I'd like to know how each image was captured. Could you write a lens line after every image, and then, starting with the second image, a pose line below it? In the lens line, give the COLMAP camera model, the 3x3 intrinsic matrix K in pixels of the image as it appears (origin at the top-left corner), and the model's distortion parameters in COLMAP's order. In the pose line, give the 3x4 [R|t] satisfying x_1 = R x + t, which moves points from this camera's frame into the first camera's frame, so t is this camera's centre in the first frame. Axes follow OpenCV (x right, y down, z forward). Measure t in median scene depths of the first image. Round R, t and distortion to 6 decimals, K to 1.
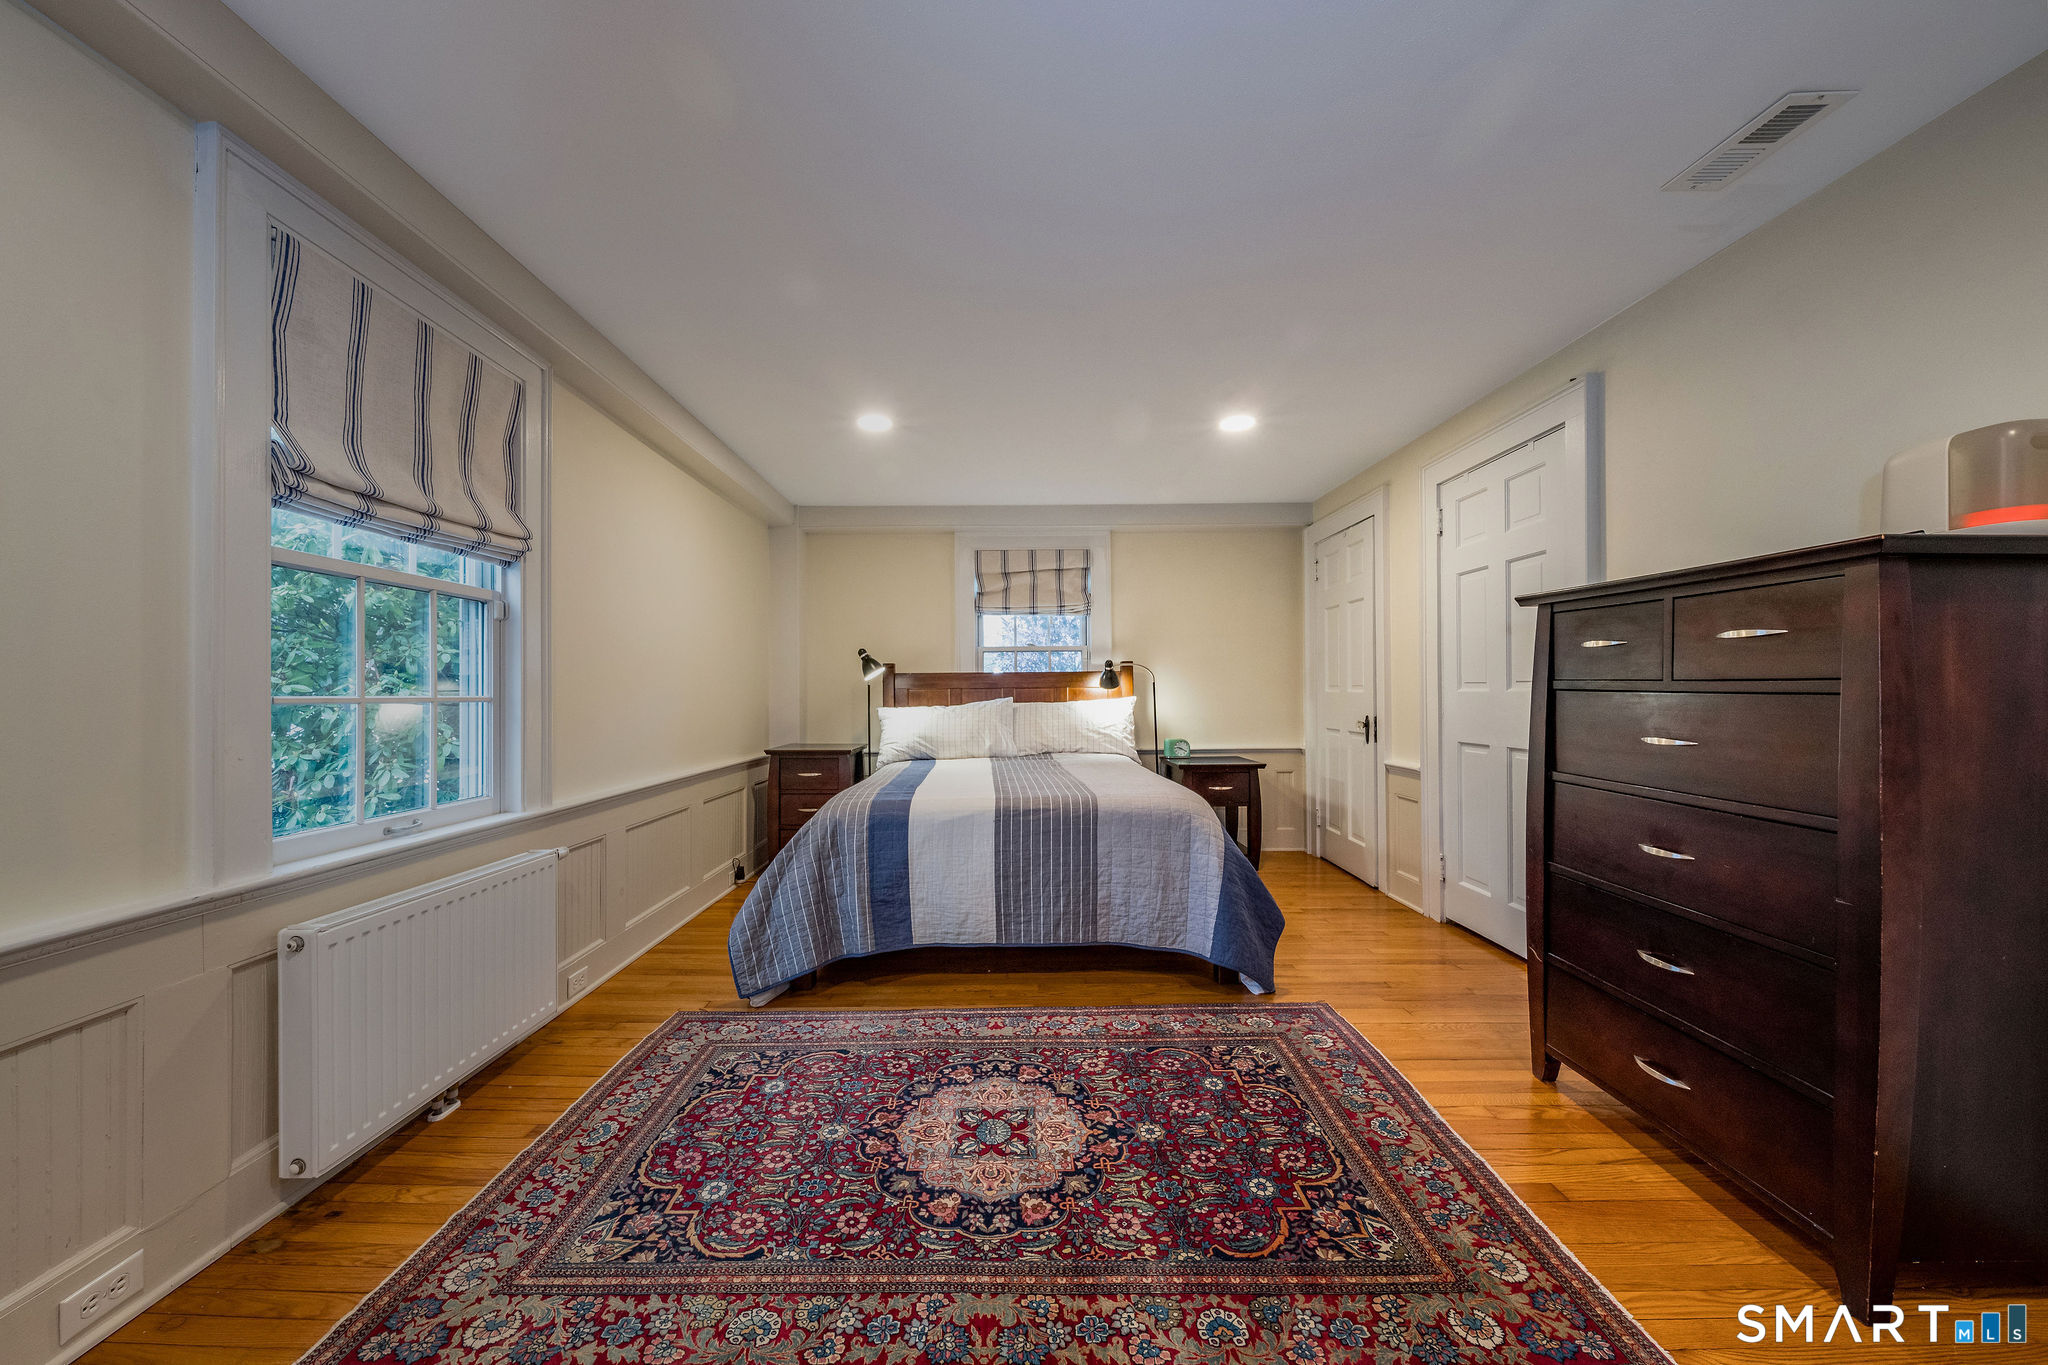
lens RADIAL K [[800.4, 0, 1016.1], [0, 800.4, 688.7], [0, 0, 1]] dist [0.012847, -0.007477]
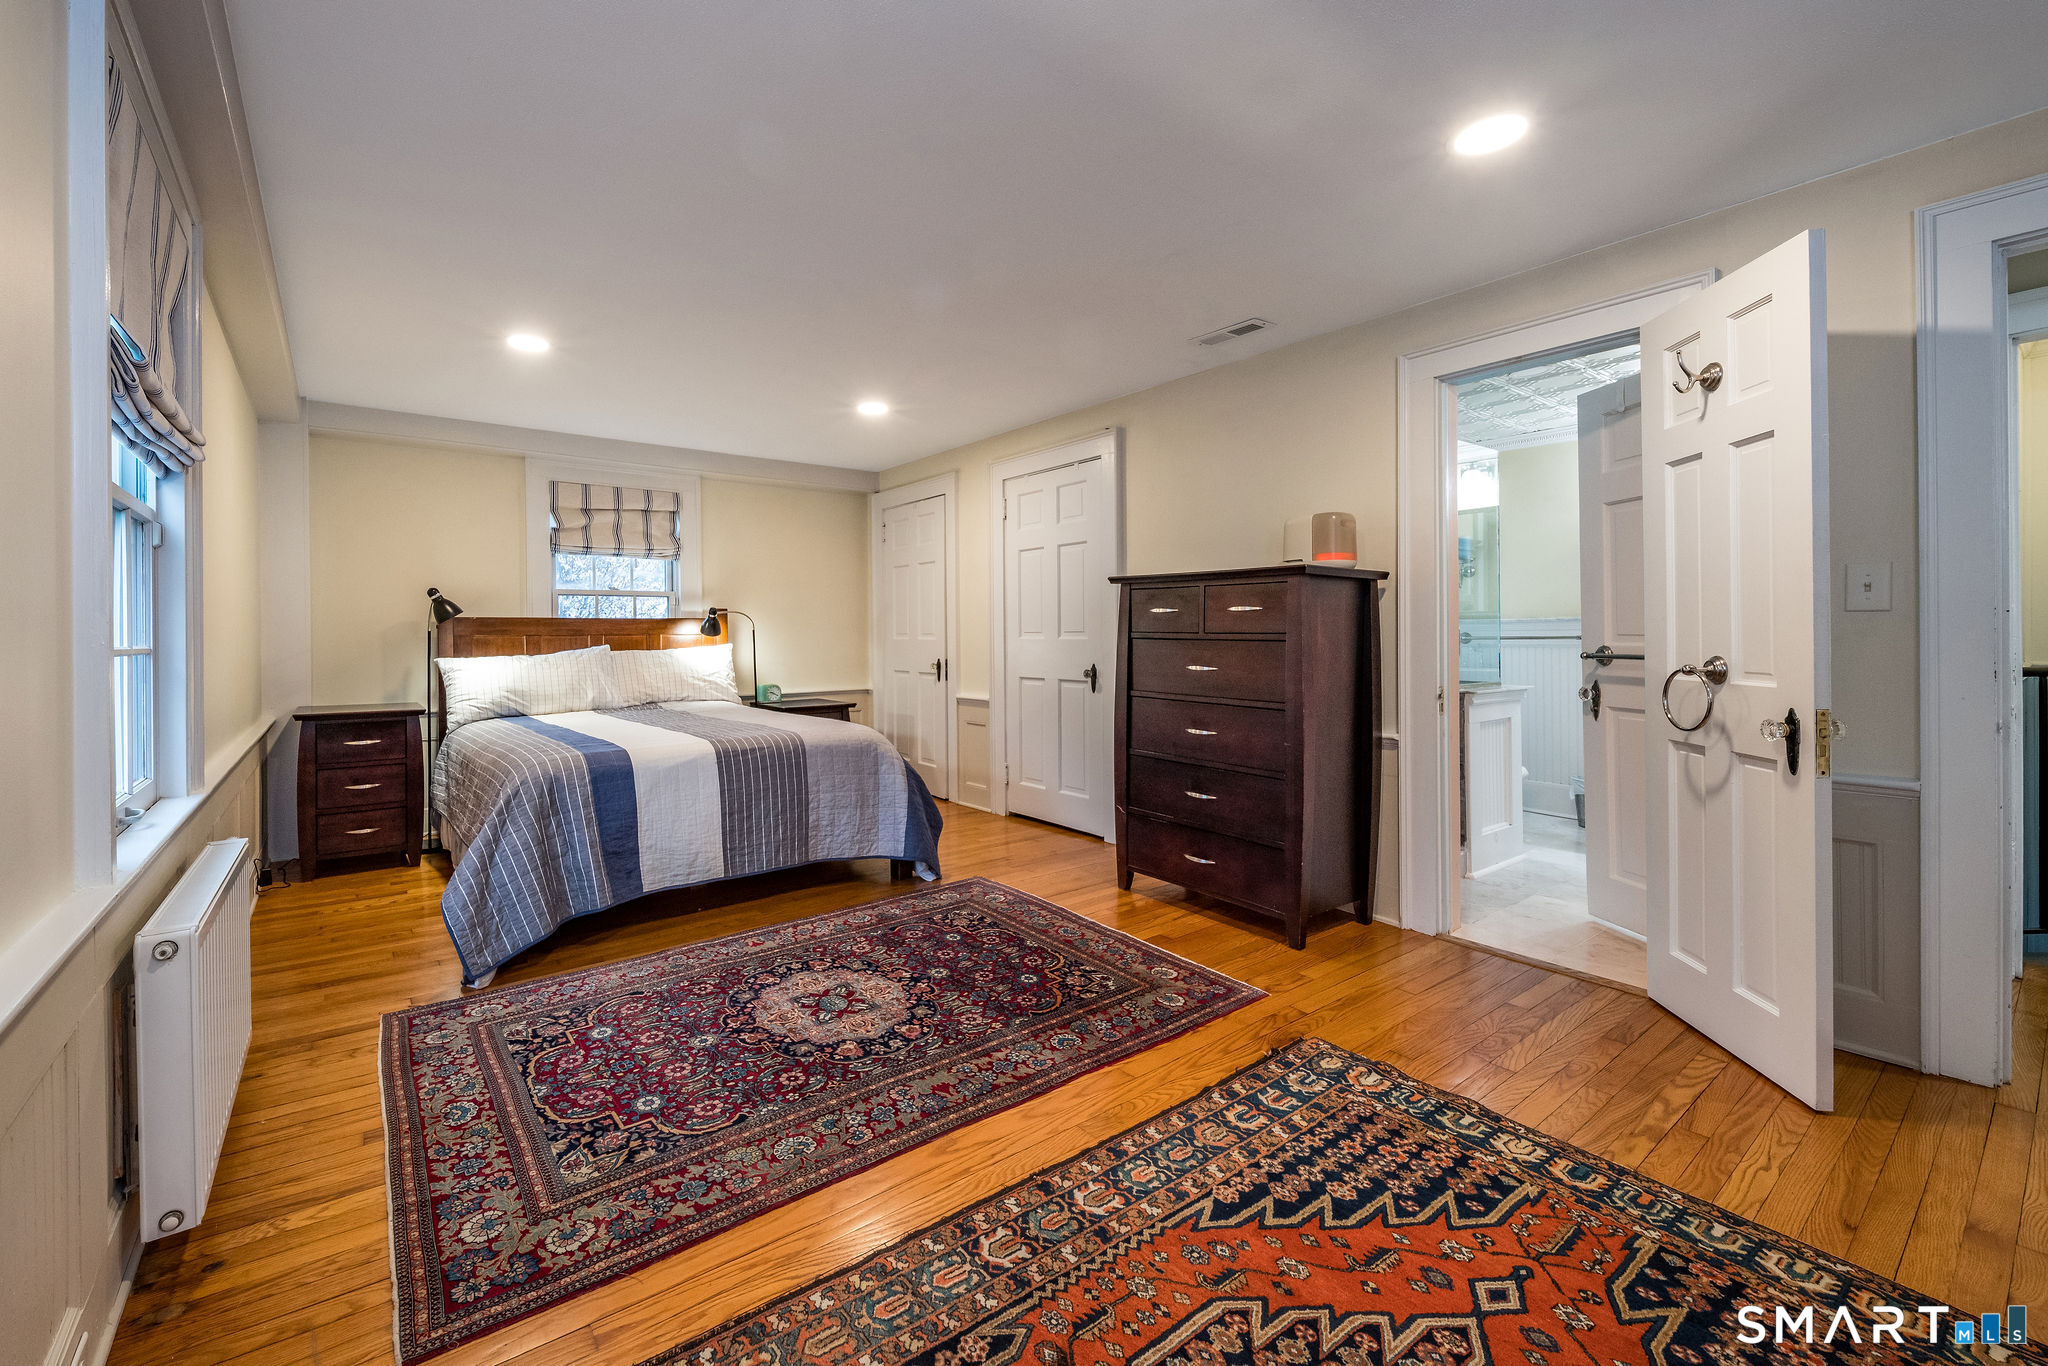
lens RADIAL K [[847.2, 0, 1023.6], [0, 847.2, 633.8], [0, 0, 1]] dist [0.011580, -0.000102]
pose [[0.779160, 0.003404, 0.626816, -0.486155], [-0.002570, 0.999994, -0.002236, -0.003036], [-0.626820, 0.000131, 0.779164, -0.142989]]
